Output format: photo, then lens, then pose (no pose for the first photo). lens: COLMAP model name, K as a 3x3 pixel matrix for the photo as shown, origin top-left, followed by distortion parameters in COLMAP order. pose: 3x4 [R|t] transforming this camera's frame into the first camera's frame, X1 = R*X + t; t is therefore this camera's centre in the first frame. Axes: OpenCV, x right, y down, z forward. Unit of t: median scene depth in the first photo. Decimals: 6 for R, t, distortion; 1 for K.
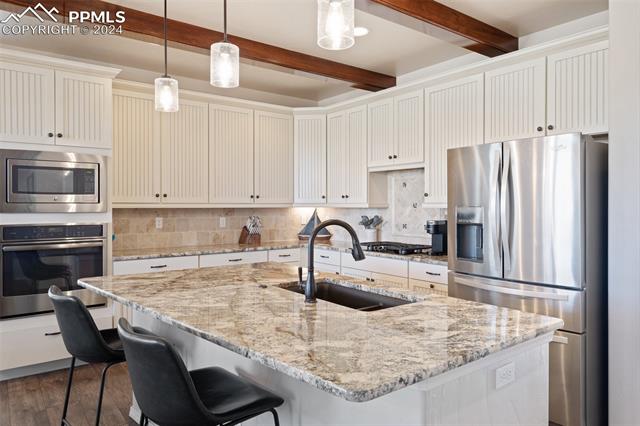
lens RADIAL K [[434.6, 0, 321.8], [0, 434.6, 207.2], [0, 0, 1]] dist [0.001340, 0.007196]
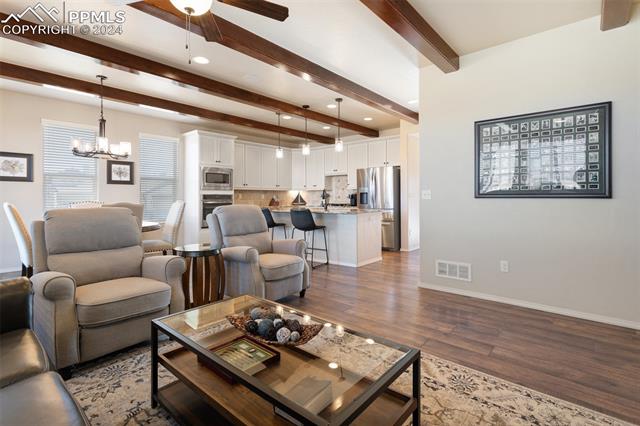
lens RADIAL K [[309.0, 0, 319.1], [0, 309.0, 197.3], [0, 0, 1]] dist [0.021307, -0.000026]
pose [[0.981585, -0.002265, 0.191012, -0.336861], [0.003158, 0.999985, -0.004369, 0.063334], [-0.191000, 0.004892, 0.981578, -0.942615]]
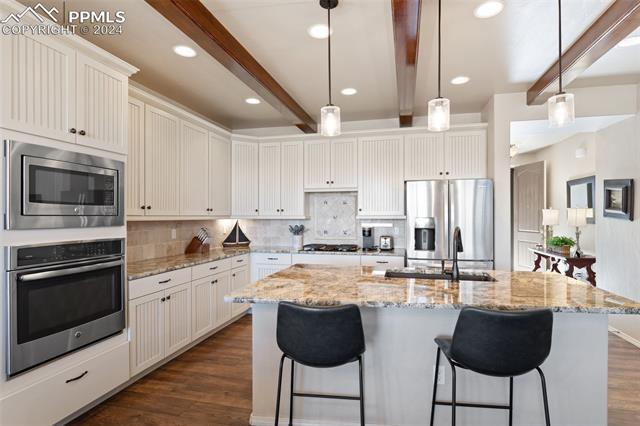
lens RADIAL K [[331.2, 0, 323.7], [0, 331.2, 217.5], [0, 0, 1]] dist [0.005615, 0.001510]
pose [[0.779601, -0.002899, 0.626270, -0.598566], [0.003940, 0.999992, -0.000276, -0.003850], [-0.626265, 0.002682, 0.779606, 0.215736]]
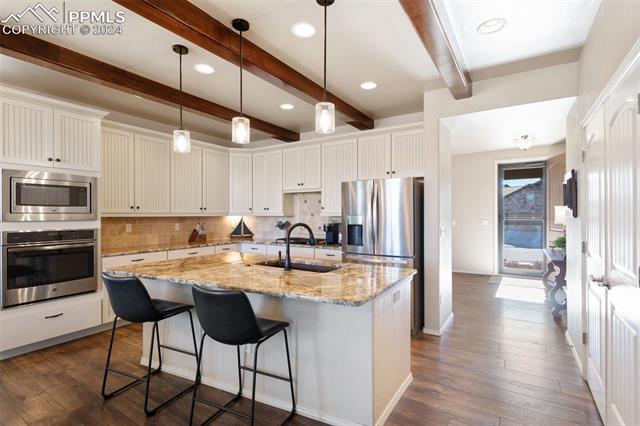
lens RADIAL K [[309.0, 0, 319.5], [0, 309.0, 214.4], [0, 0, 1]] dist [0.021307, -0.000026]
pose [[0.943305, -0.001023, 0.331926, -0.172875], [0.001992, 0.999995, -0.002578, -0.002210], [-0.331922, 0.003093, 0.943302, -0.111972]]
